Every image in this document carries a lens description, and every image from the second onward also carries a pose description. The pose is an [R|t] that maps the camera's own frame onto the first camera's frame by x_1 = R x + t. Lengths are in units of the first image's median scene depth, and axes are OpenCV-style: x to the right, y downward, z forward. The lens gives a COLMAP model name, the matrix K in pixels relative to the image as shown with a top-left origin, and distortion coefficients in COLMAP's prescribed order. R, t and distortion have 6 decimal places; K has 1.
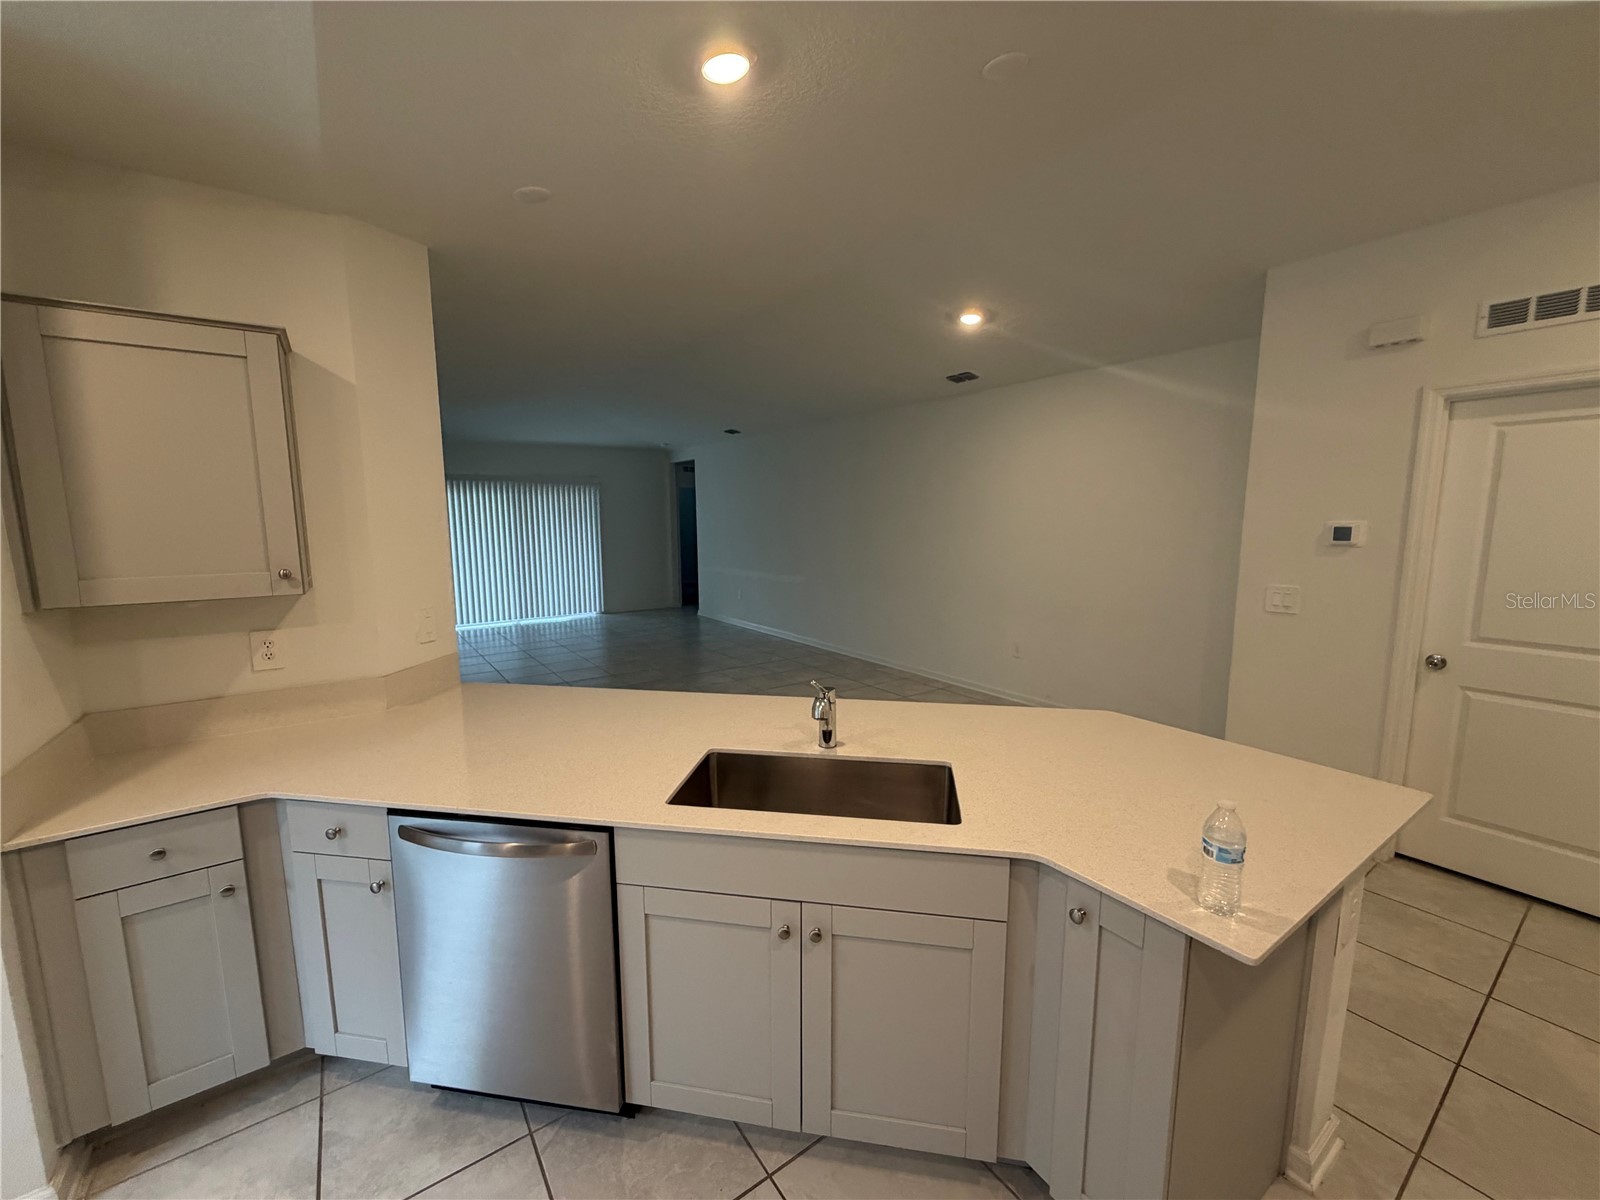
lens RADIAL K [[637.1, 0, 793.5], [0, 637.1, 600.3], [0, 0, 1]] dist [0.001482, 0.000095]
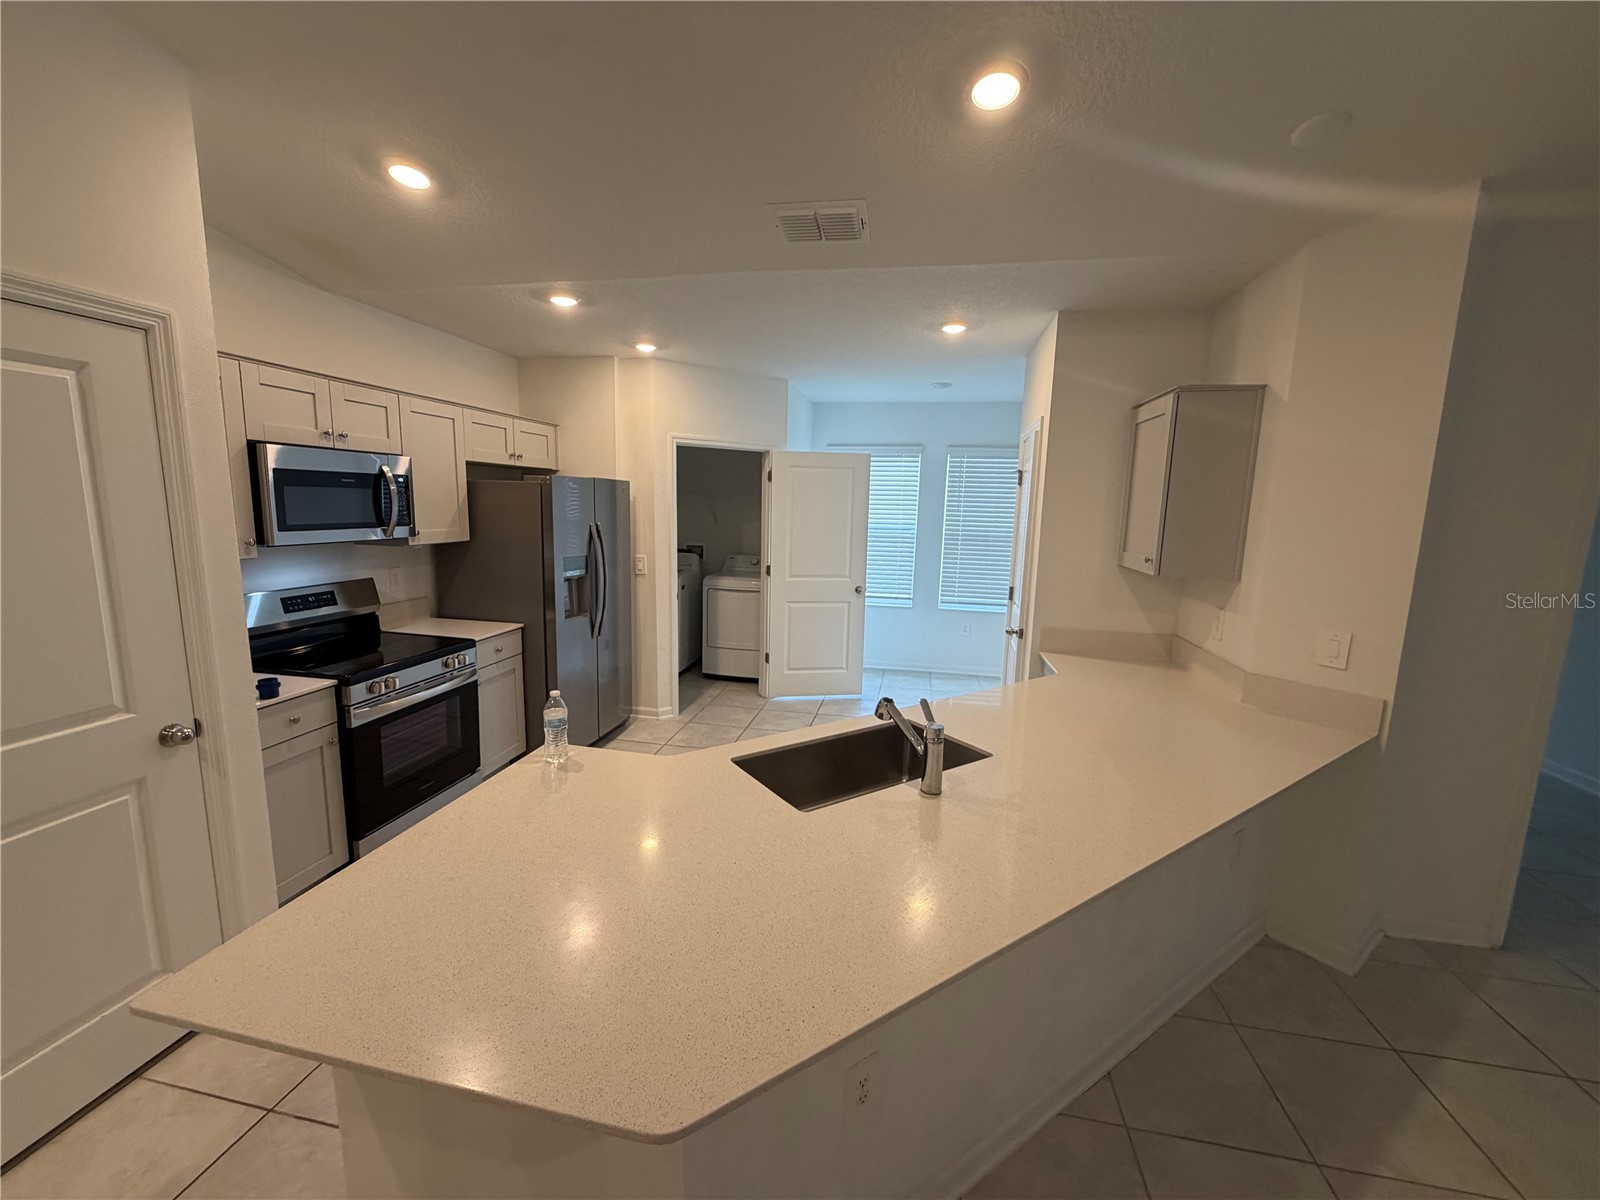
lens RADIAL K [[637.1, 0, 793.5], [0, 637.1, 600.3], [0, 0, 1]] dist [0.001482, 0.000095]
pose [[-0.722406, 0.093401, -0.685132, 0.524098], [-0.114145, 0.961134, 0.251382, -0.148527], [0.681983, 0.259804, -0.683668, 0.971094]]
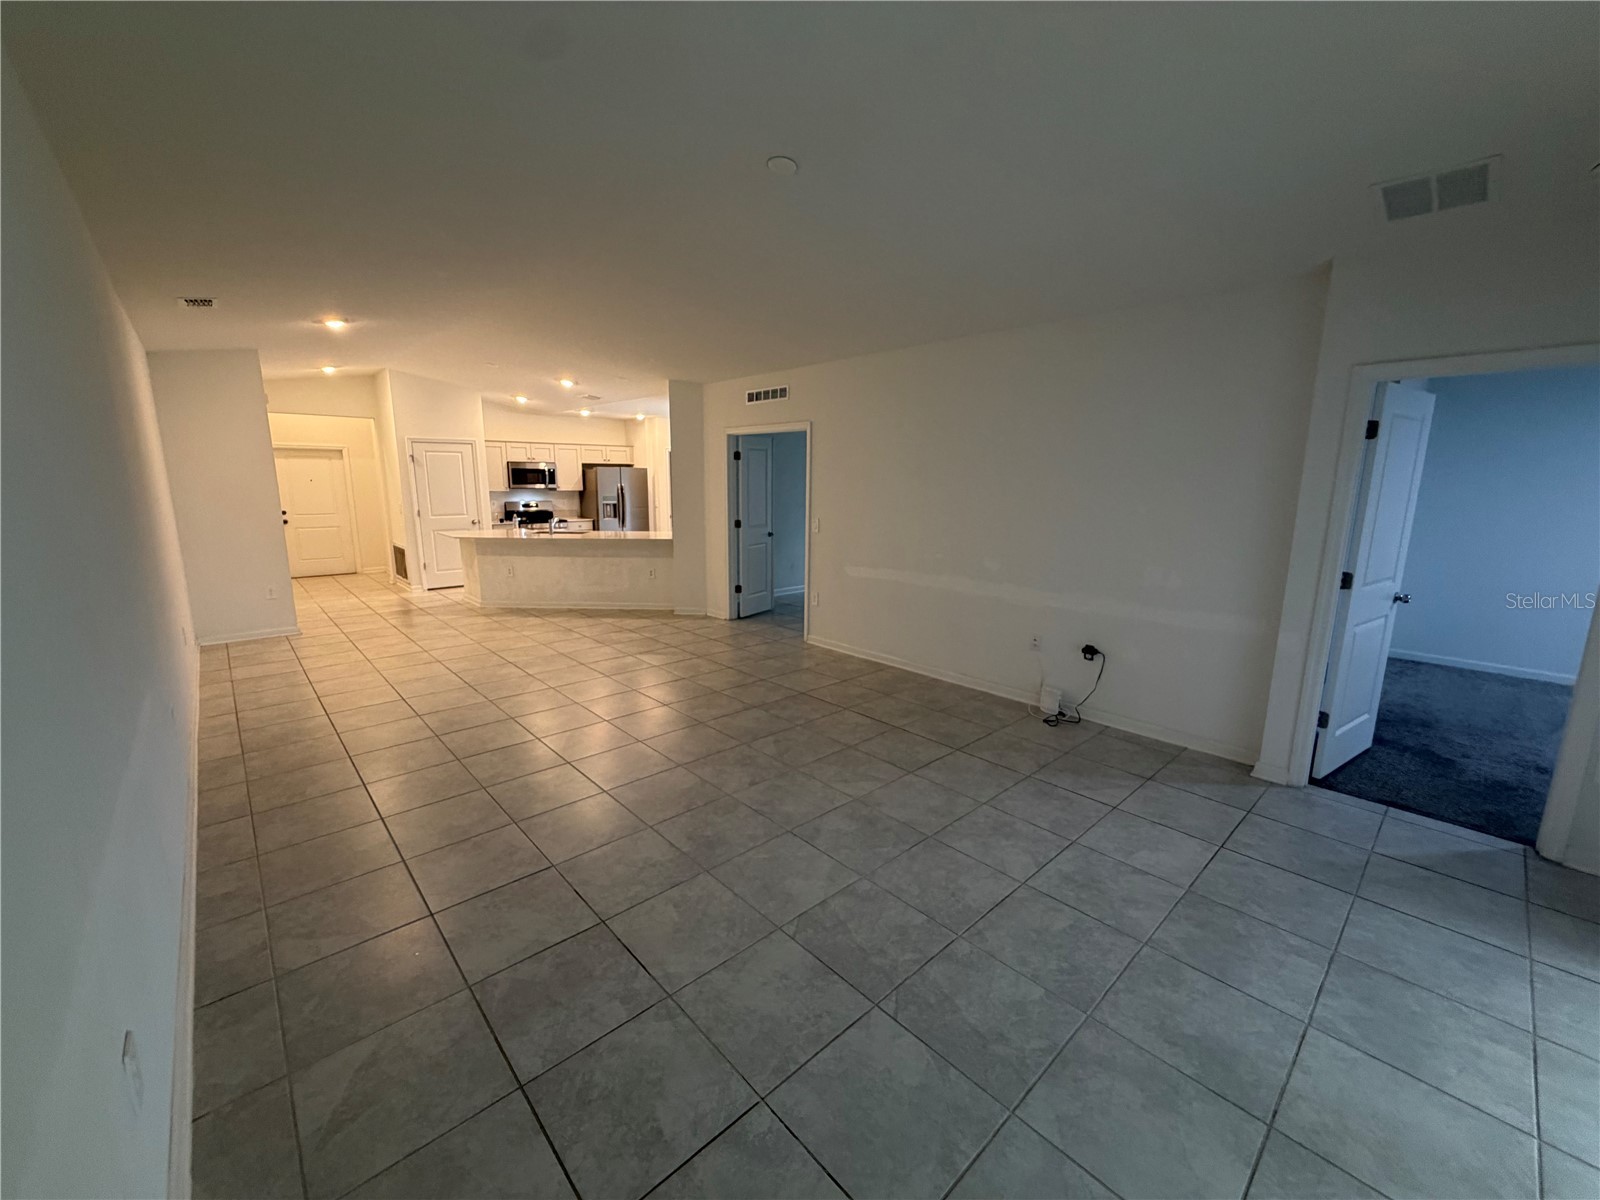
lens RADIAL K [[637.1, 0, 793.5], [0, 637.1, 600.3], [0, 0, 1]] dist [0.001482, 0.000095]
pose [[-0.992153, 0.022944, -0.122906, -0.670016], [-0.017646, 0.947481, 0.319324, -0.481573], [0.123778, 0.318987, -0.939642, 3.570619]]
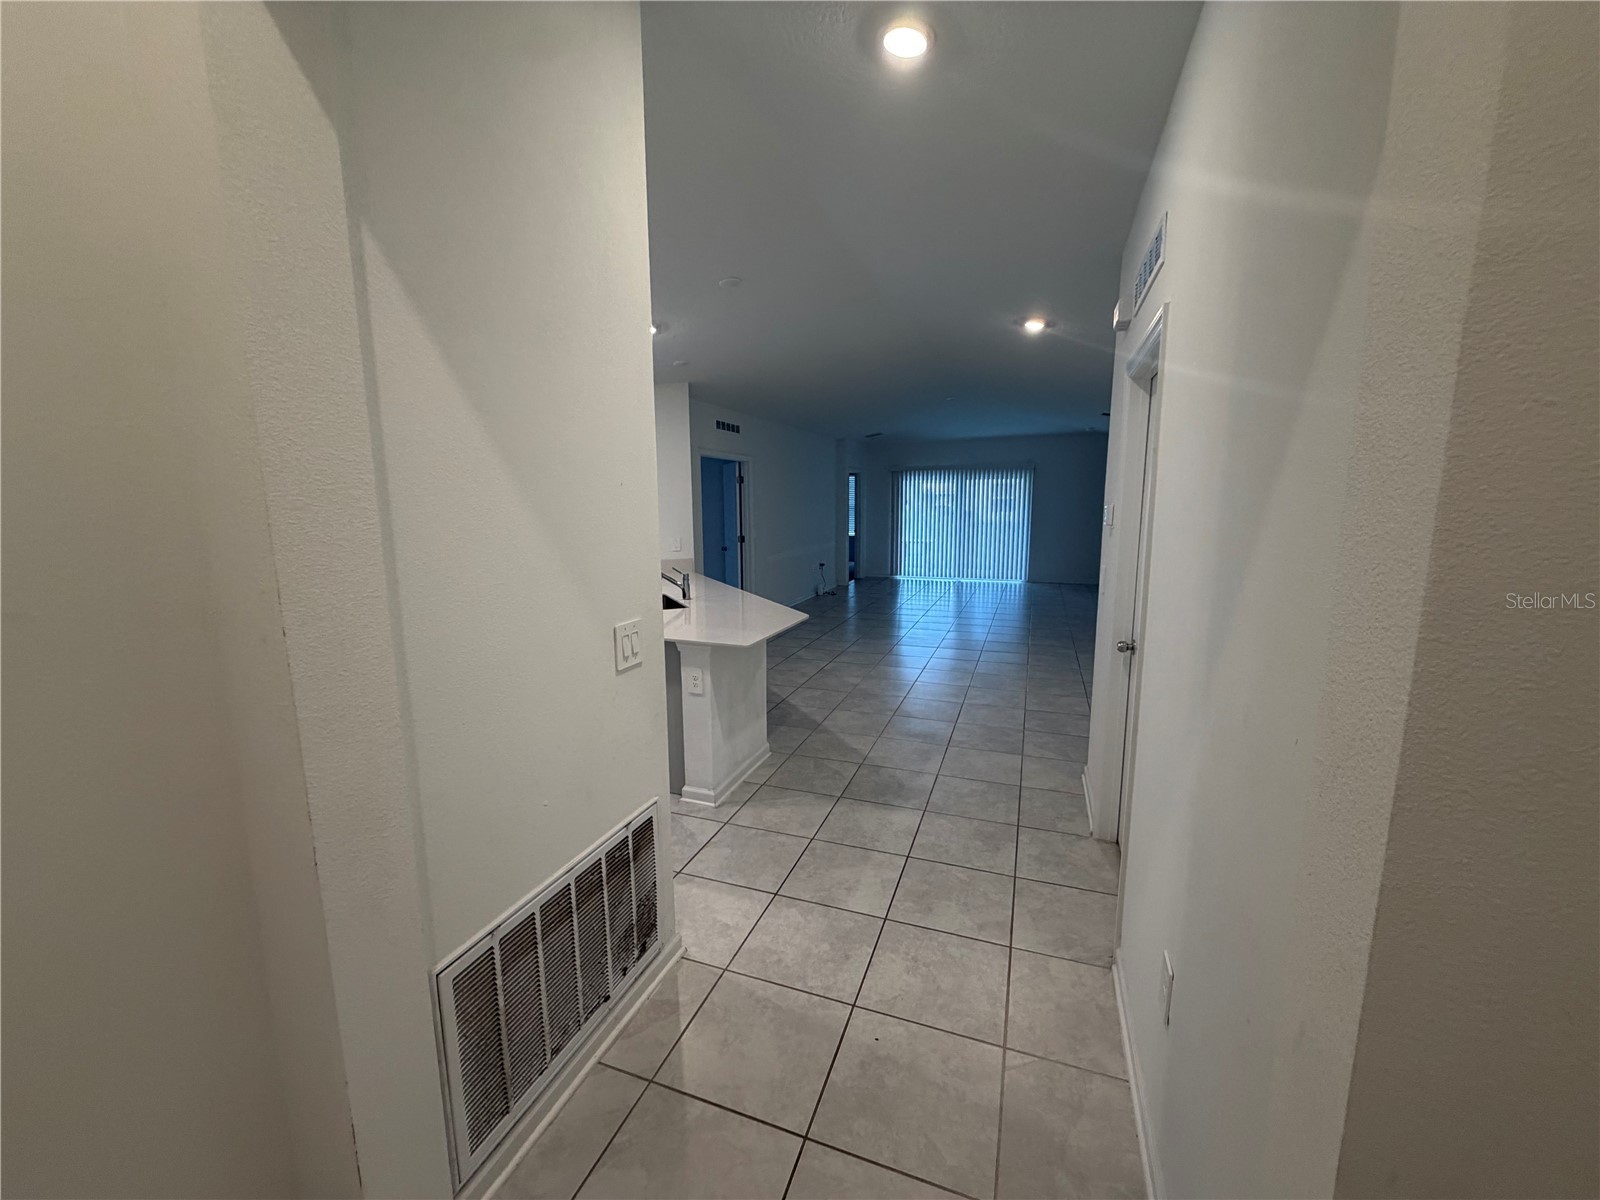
lens RADIAL K [[637.1, 0, 793.5], [0, 637.1, 600.3], [0, 0, 1]] dist [0.001482, 0.000095]
pose [[0.562415, 0.131484, -0.816334, 1.480732], [-0.106866, 0.990554, 0.085920, -0.003148], [0.819920, 0.038916, 0.571154, 0.009402]]
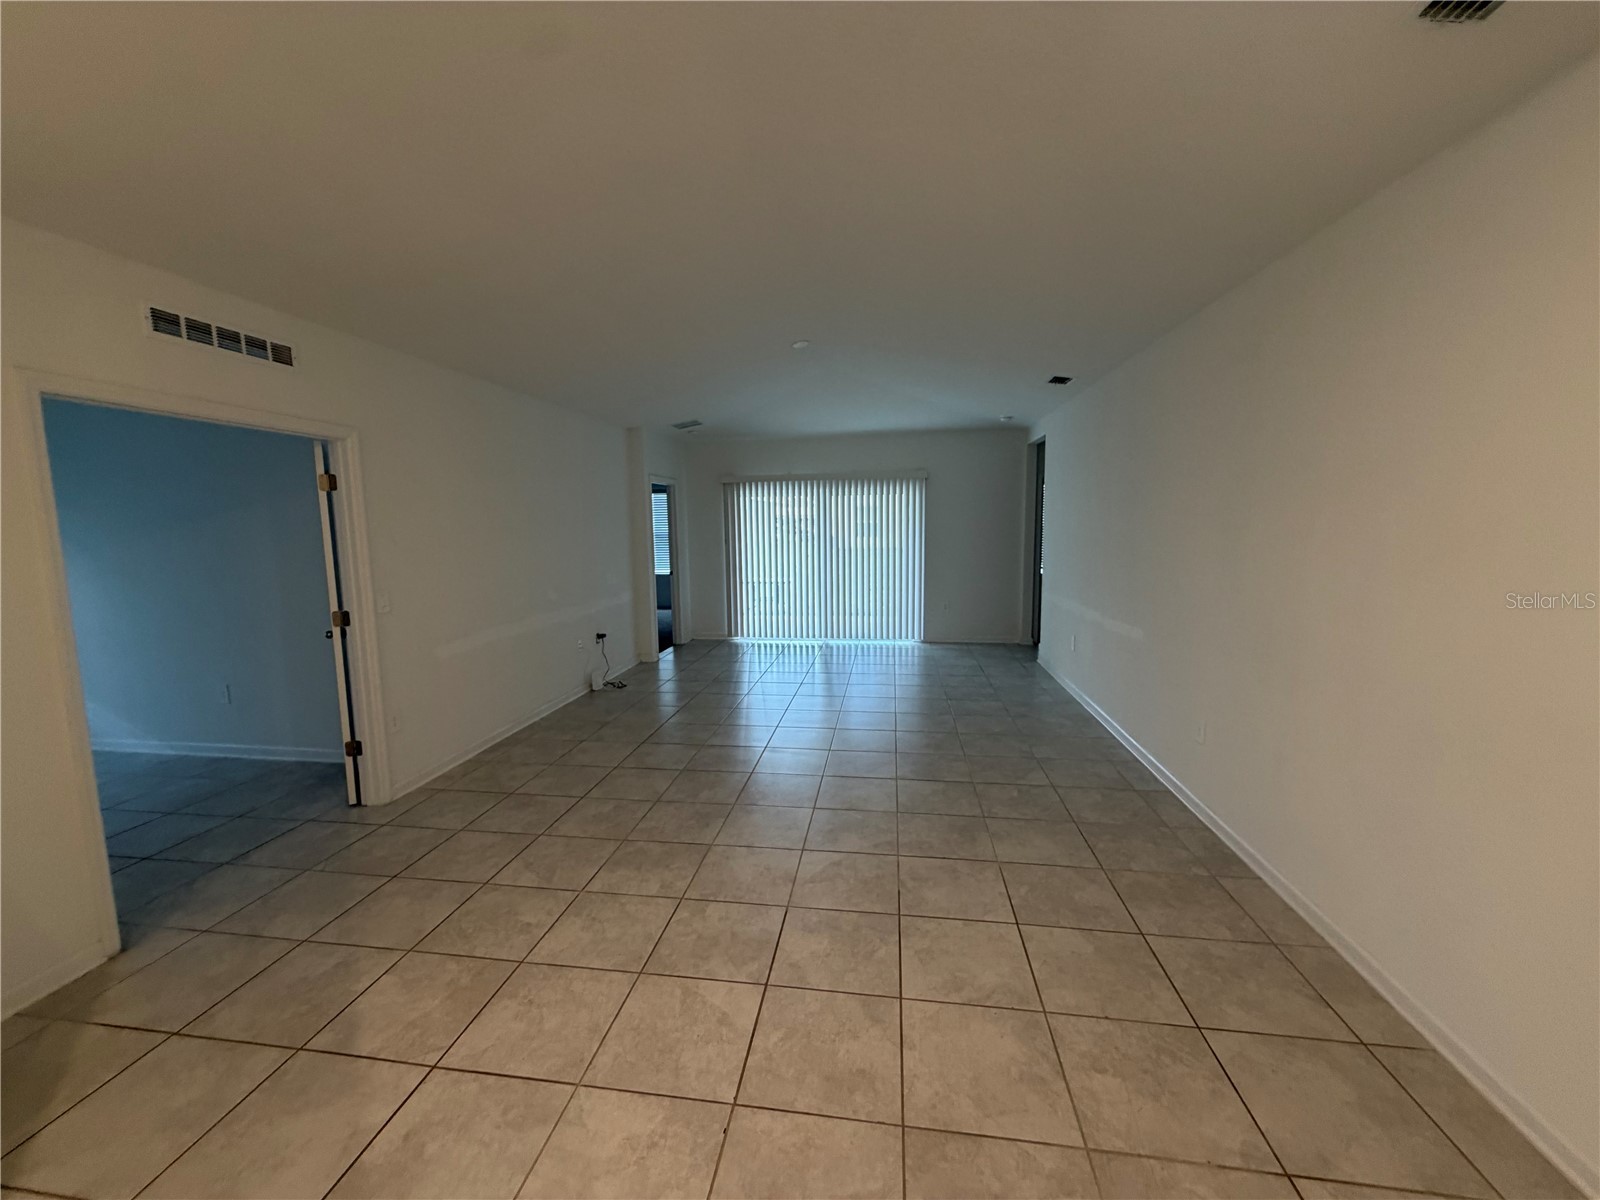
lens RADIAL K [[642.9, 0, 791.9], [0, 642.9, 599.1], [0, 0, 1]] dist [0.007432, -0.002671]
pose [[0.720608, 0.077281, -0.689022, 0.473893], [-0.082737, 0.996252, 0.025210, -0.146692], [0.688388, 0.038841, 0.724302, 1.131742]]
